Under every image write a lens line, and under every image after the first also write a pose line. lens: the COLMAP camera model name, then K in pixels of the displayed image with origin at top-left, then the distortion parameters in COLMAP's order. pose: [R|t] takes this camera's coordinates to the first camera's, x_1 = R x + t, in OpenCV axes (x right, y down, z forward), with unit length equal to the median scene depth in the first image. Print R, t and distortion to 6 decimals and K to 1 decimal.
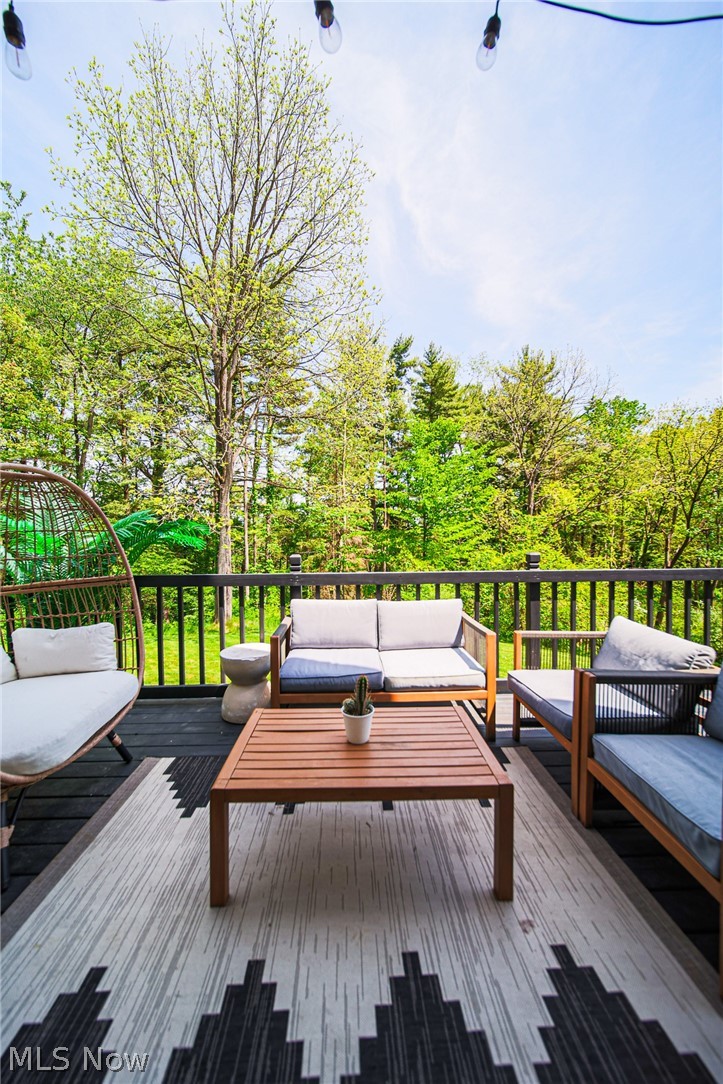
lens RADIAL K [[399.8, 0, 356.1], [0, 399.8, 542.2], [0, 0, 1]] dist [-0.001996, -0.000413]
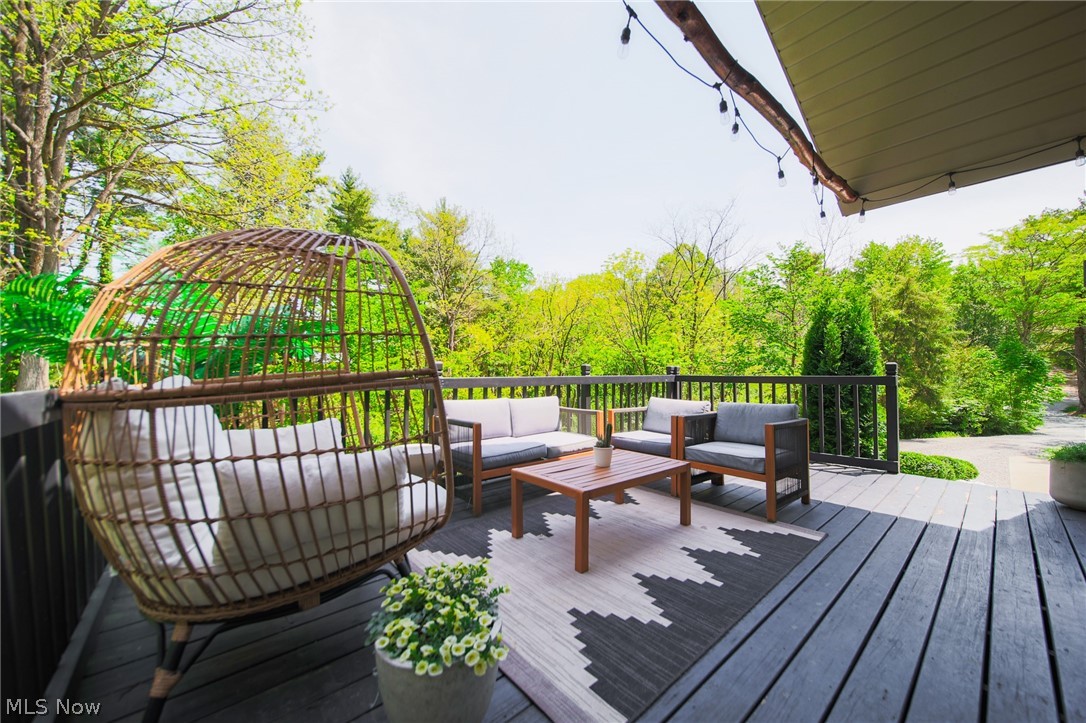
lens RADIAL K [[400.5, 0, 539.3], [0, 400.5, 367.3], [0, 0, 1]] dist [-0.001996, -0.000413]
pose [[0.782195, 0.014242, 0.622871, -0.495247], [0.006470, 0.999499, -0.030977, 0.066517], [-0.623001, 0.028260, 0.781711, -0.030566]]
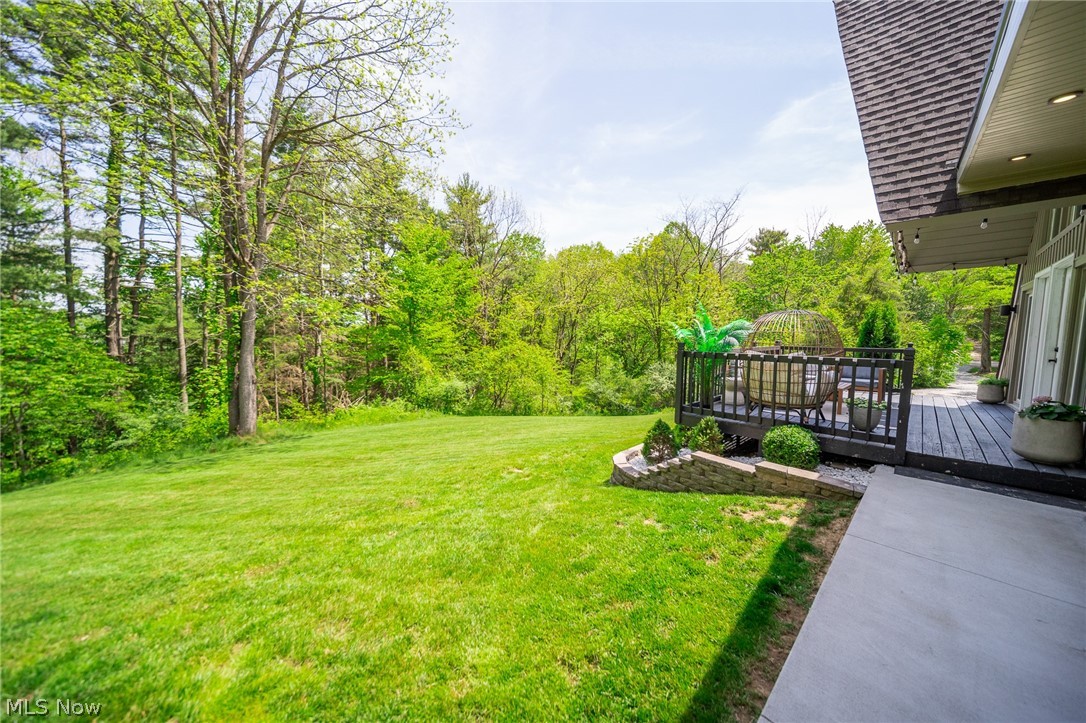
lens RADIAL K [[372.6, 0, 542.8], [0, 372.6, 364.3], [0, 0, 1]] dist [-0.005120, -0.000074]
pose [[0.739219, -0.038334, 0.672373, -1.968485], [-0.005842, 0.997976, 0.063320, 0.028552], [-0.673439, -0.050735, 0.737499, 0.072679]]
